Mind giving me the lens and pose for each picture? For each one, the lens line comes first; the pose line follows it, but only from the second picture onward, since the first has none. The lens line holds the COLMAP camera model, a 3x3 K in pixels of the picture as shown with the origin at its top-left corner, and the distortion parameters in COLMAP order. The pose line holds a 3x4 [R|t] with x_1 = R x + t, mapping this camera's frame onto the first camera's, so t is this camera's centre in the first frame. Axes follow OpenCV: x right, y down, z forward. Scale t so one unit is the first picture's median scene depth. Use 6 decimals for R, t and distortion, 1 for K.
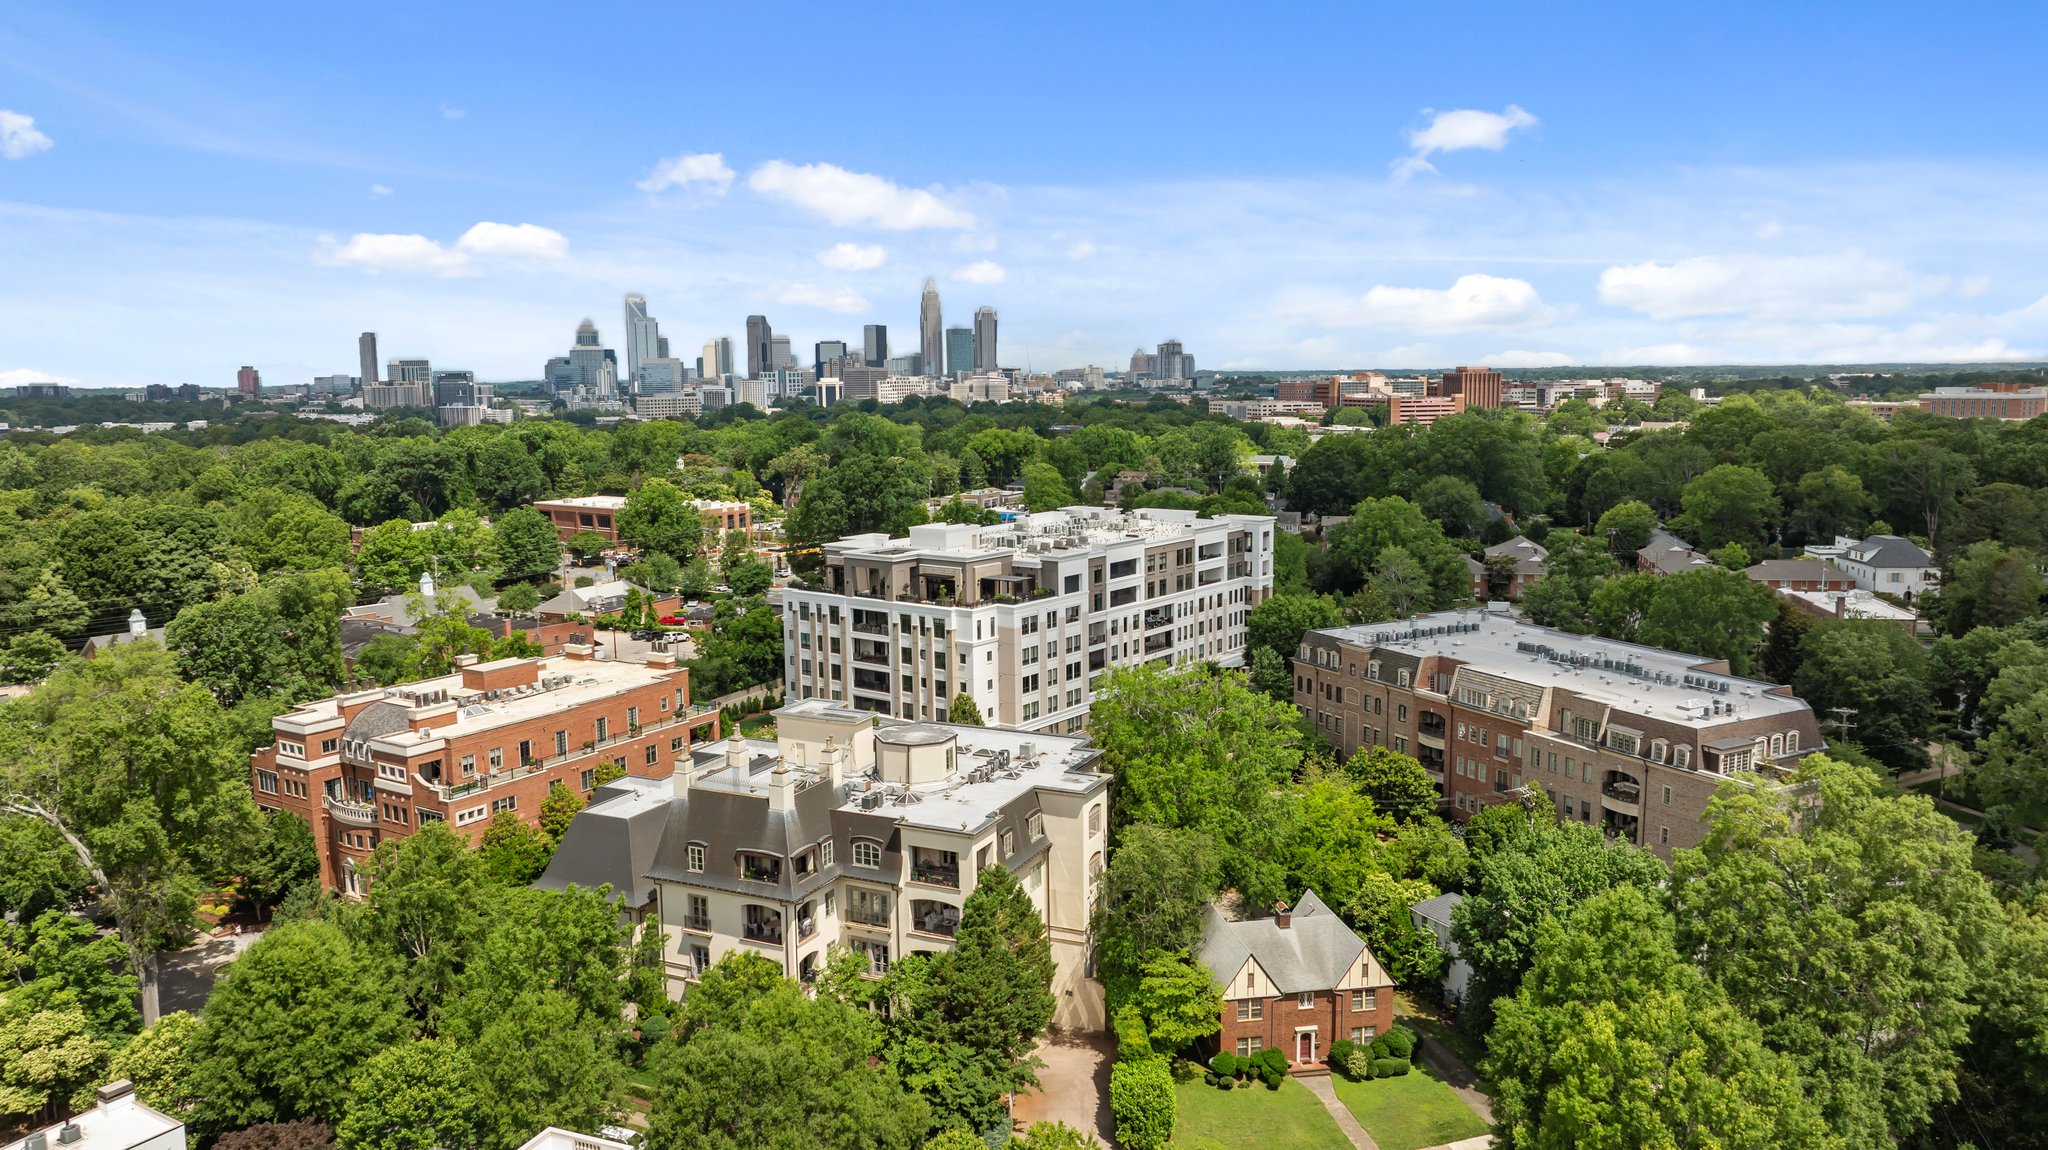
lens RADIAL K [[1399.6, 0, 981.6], [0, 1399.6, 569.6], [0, 0, 1]] dist [-0.019829, 0.002936]
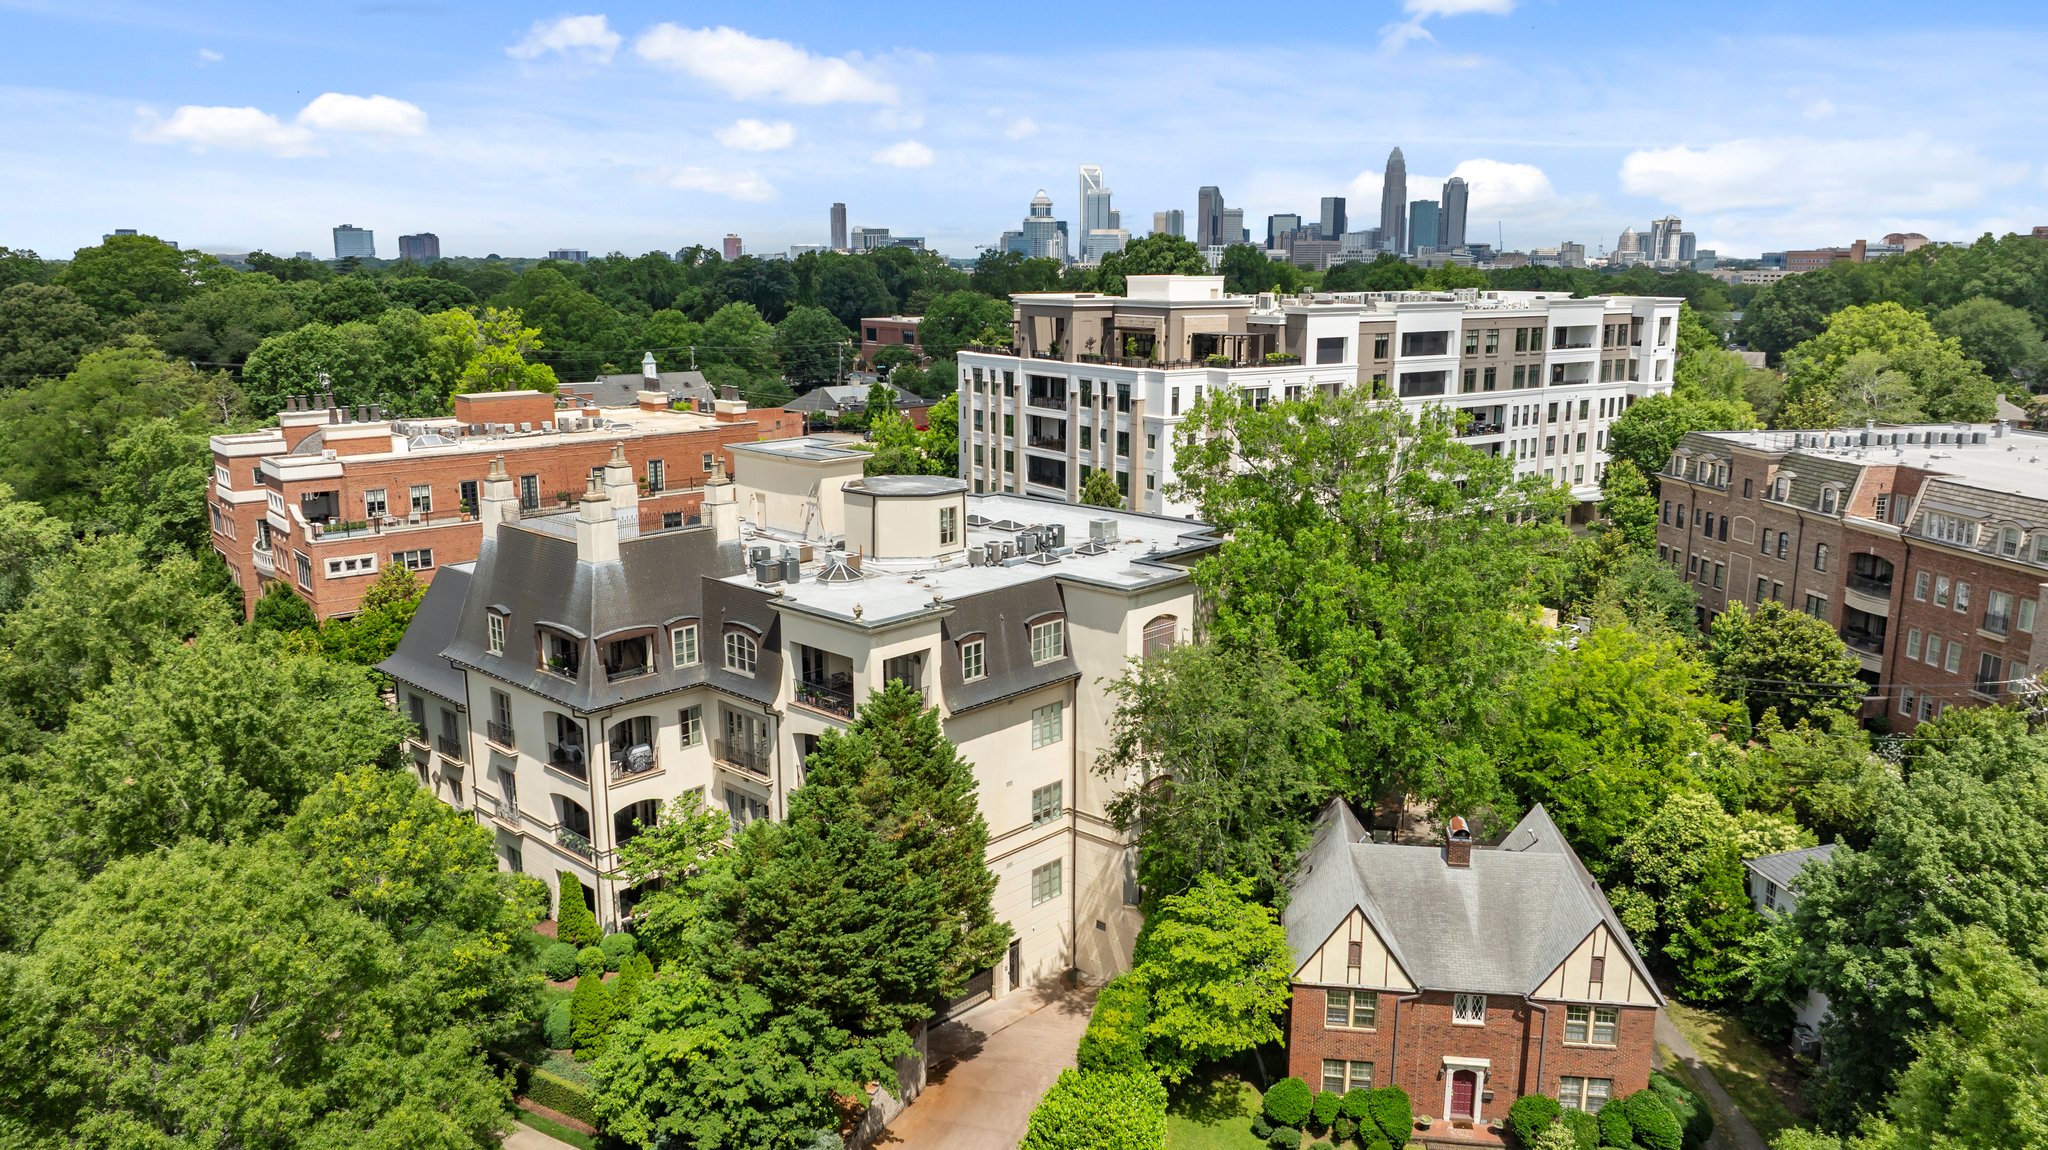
lens RADIAL K [[1399.6, 0, 1035.7], [0, 1399.6, 575.4], [0, 0, 1]] dist [-0.019829, 0.002936]
pose [[0.958335, 0.077909, -0.274816, 0.125238], [-0.055186, 0.994458, 0.089481, 0.068282], [0.280264, -0.070587, 0.957324, 0.286881]]
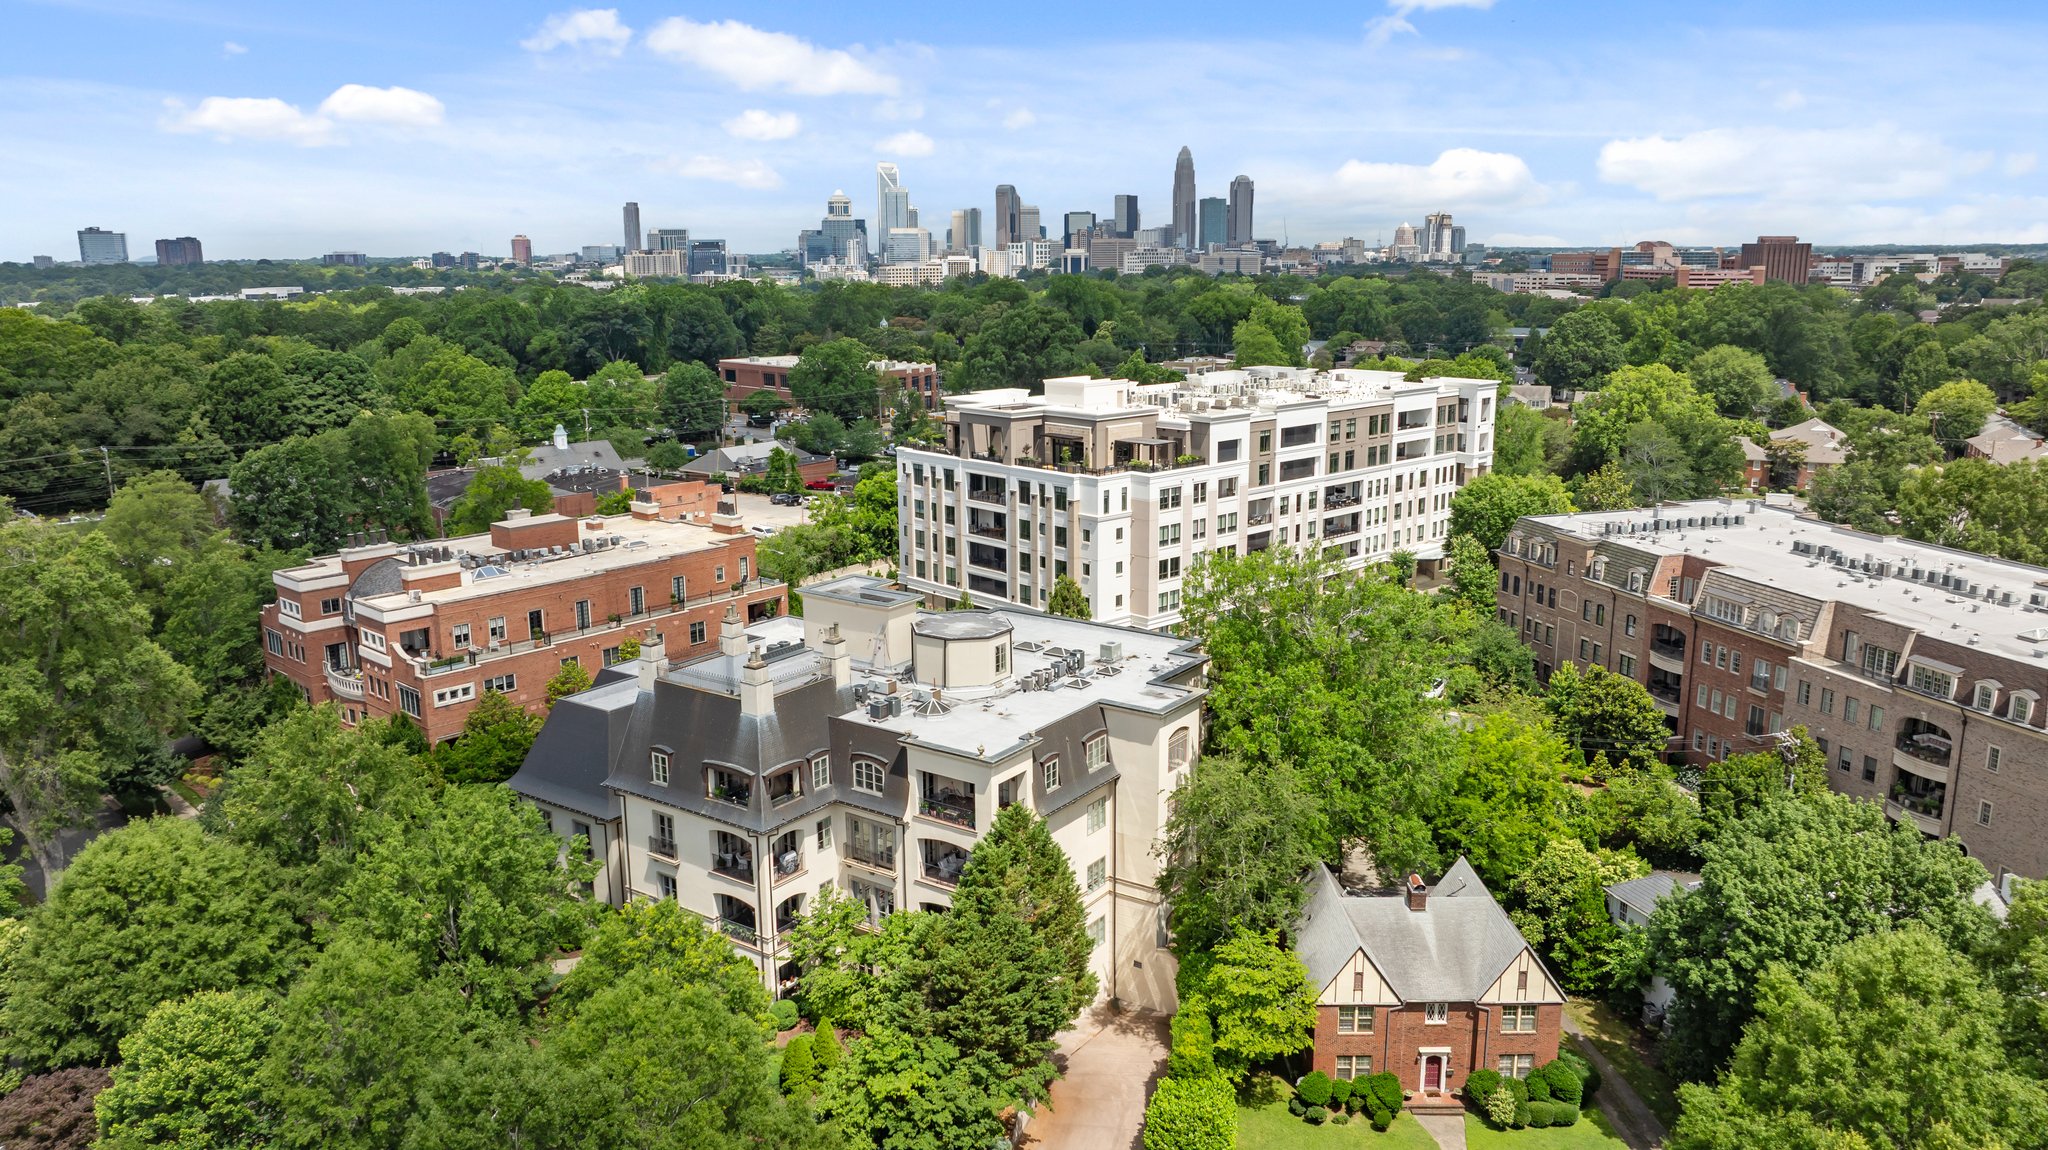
lens RADIAL K [[1399.6, 0, 1010.4], [0, 1399.6, 566.4], [0, 0, 1]] dist [-0.019829, 0.002936]
pose [[0.986993, 0.041056, -0.155431, 0.069667], [-0.027946, 0.995937, 0.085610, 0.011144], [0.158314, -0.080153, 0.984130, 0.157930]]
